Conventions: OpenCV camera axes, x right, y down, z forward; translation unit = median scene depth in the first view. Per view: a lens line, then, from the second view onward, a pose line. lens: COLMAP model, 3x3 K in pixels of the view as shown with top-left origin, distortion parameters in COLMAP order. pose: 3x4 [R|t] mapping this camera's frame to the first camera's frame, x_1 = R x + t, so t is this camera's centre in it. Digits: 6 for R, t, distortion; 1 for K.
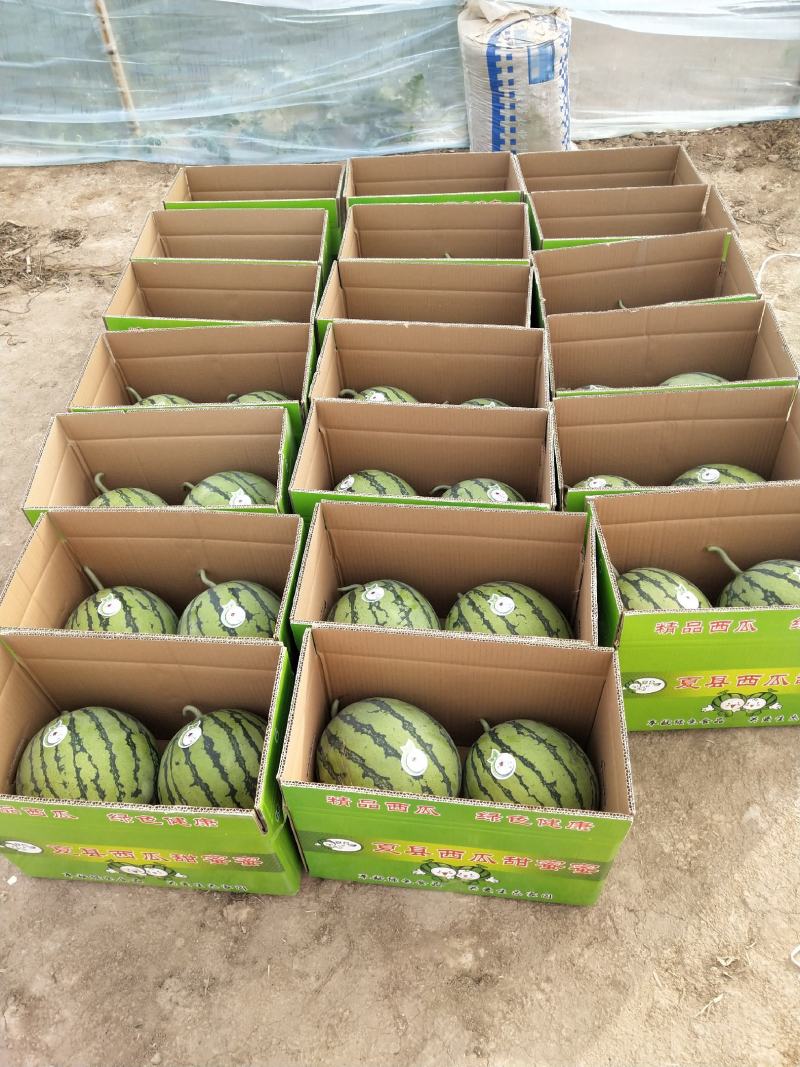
lens RADIAL K [[828.3, 0, 385.4], [0, 828.3, 549.4], [0, 0, 1]] dist [-0.023698, 0.062968]
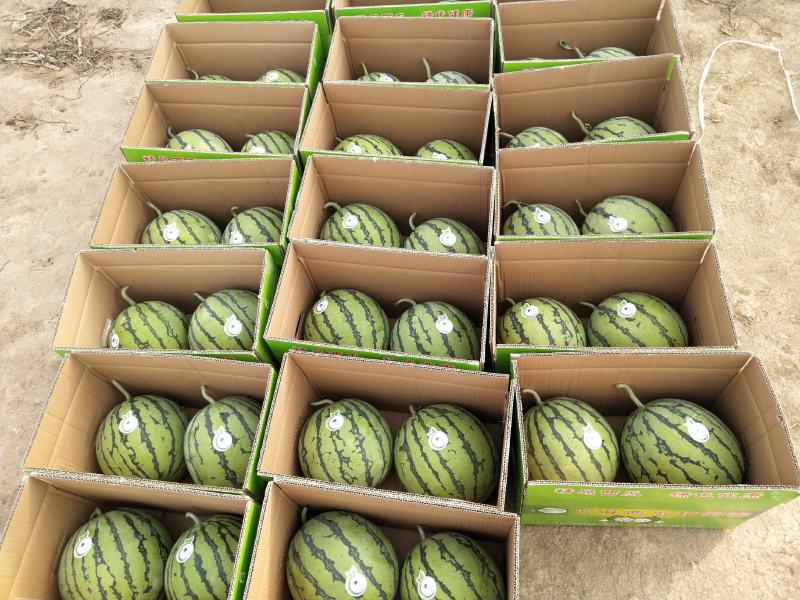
lens RADIAL K [[621.1, 0, 387.3], [0, 621.1, 312.4], [0, 0, 1]] dist [-0.023698, 0.062968]
pose [[0.998517, 0.009858, -0.053537, 0.109381], [0.001792, 0.976982, 0.213312, -0.298692], [0.054408, -0.213092, 0.975516, 0.138759]]
